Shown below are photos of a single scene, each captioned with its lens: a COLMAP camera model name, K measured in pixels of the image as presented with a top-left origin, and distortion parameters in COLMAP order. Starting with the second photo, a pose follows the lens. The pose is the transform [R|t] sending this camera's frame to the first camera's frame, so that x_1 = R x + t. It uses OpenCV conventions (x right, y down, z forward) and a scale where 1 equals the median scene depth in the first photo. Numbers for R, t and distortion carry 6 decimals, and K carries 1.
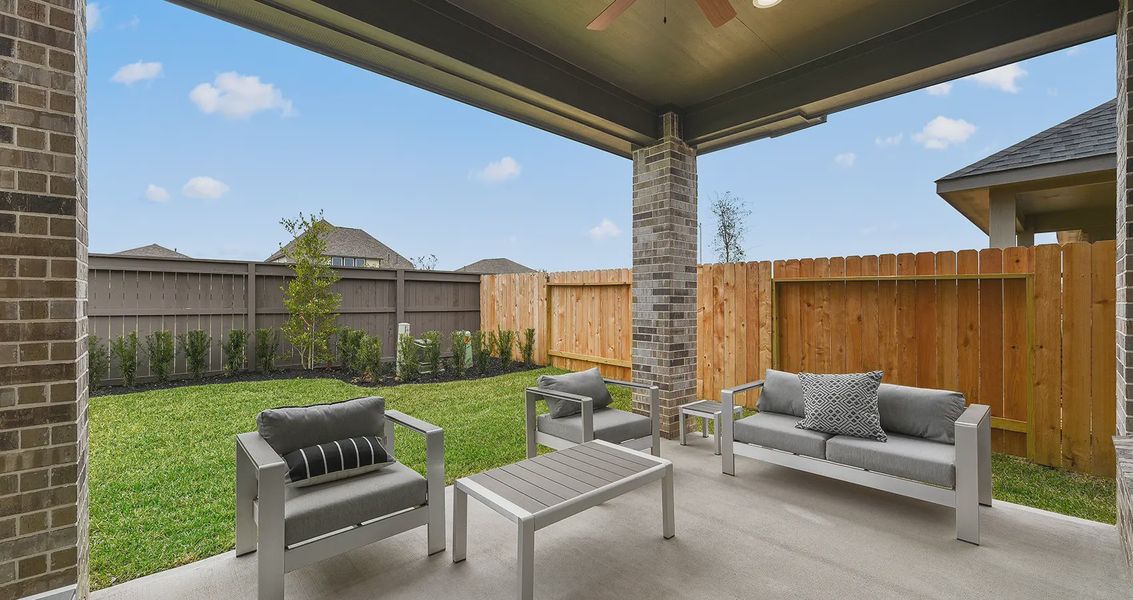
lens RADIAL K [[452.7, 0, 566.5], [0, 452.7, 300.0], [0, 0, 1]] dist [0.000152, 0.000003]
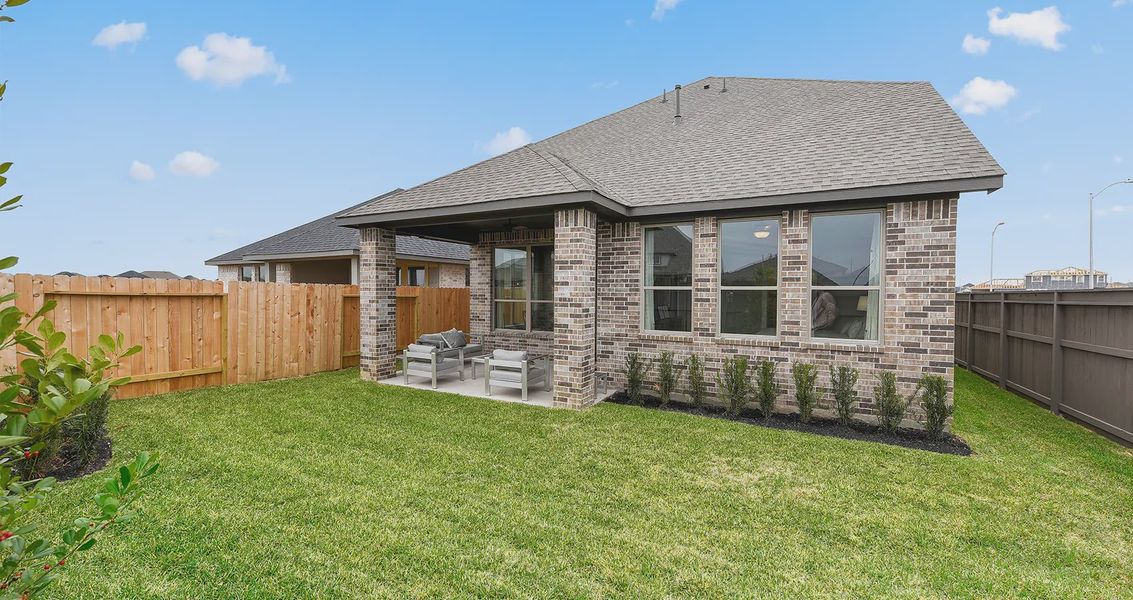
lens RADIAL K [[452.7, 0, 566.5], [0, 452.7, 300.0], [0, 0, 1]] dist [0.000152, 0.000003]
pose [[-0.351558, -0.018581, 0.935982, -1.556172], [-0.006934, 0.999827, 0.017244, -0.065308], [-0.936141, -0.000428, -0.351626, 0.785327]]
